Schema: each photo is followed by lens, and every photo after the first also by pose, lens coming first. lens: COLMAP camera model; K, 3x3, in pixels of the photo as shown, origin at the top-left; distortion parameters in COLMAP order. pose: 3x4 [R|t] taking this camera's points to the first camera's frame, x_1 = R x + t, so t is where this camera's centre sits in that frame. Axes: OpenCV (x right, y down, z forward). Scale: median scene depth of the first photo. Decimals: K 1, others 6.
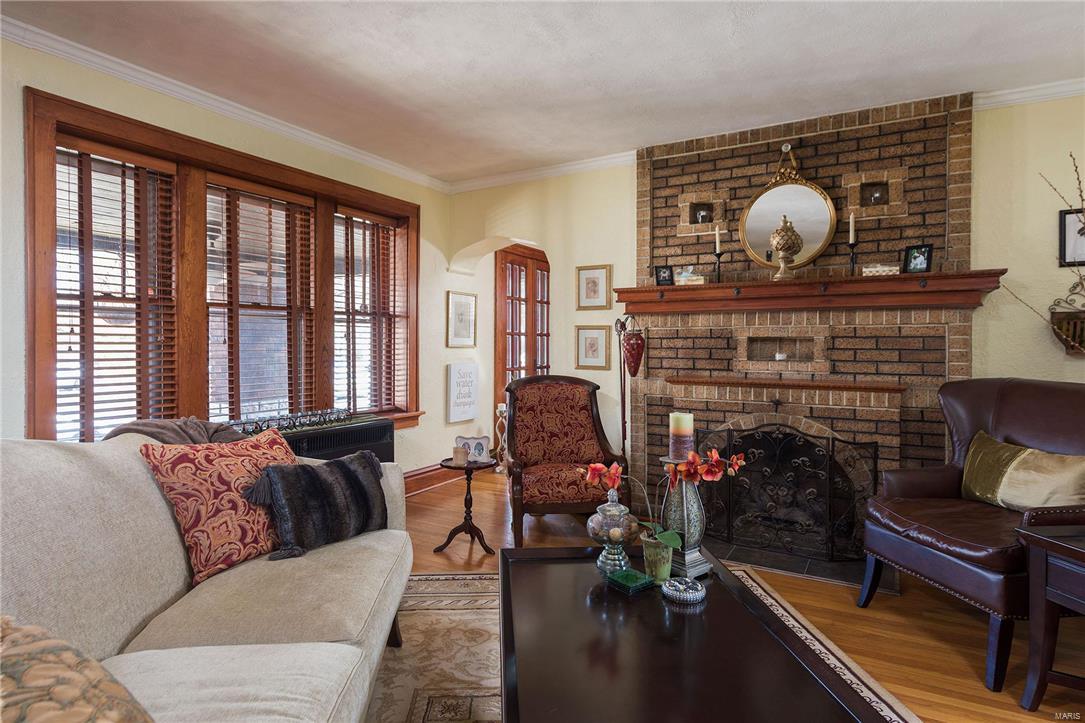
lens RADIAL K [[607.0, 0, 542.5], [0, 607.0, 361.5], [0, 0, 1]] dist [0.018581, -0.019626]
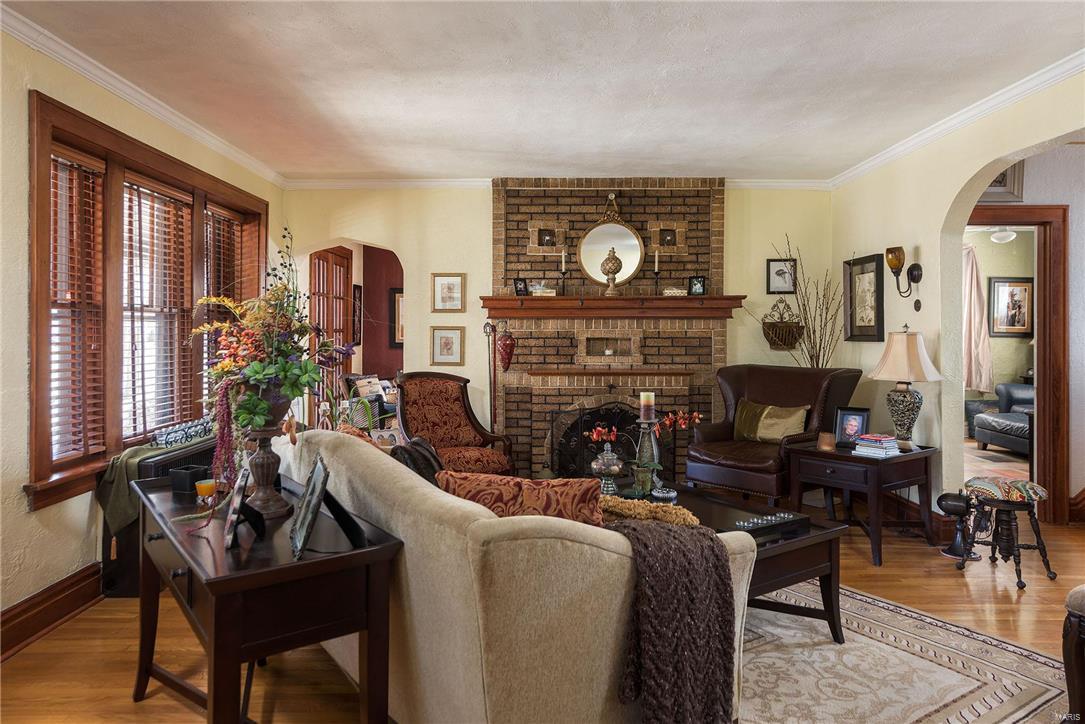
lens RADIAL K [[722.9, 0, 542.5], [0, 722.9, 362.0], [0, 0, 1]] dist [0.002384, -0.001048]
pose [[0.860922, -0.026016, 0.508071, -0.537606], [0.016698, 0.999599, 0.022891, -0.025339], [-0.508463, -0.011224, 0.861011, -0.289652]]
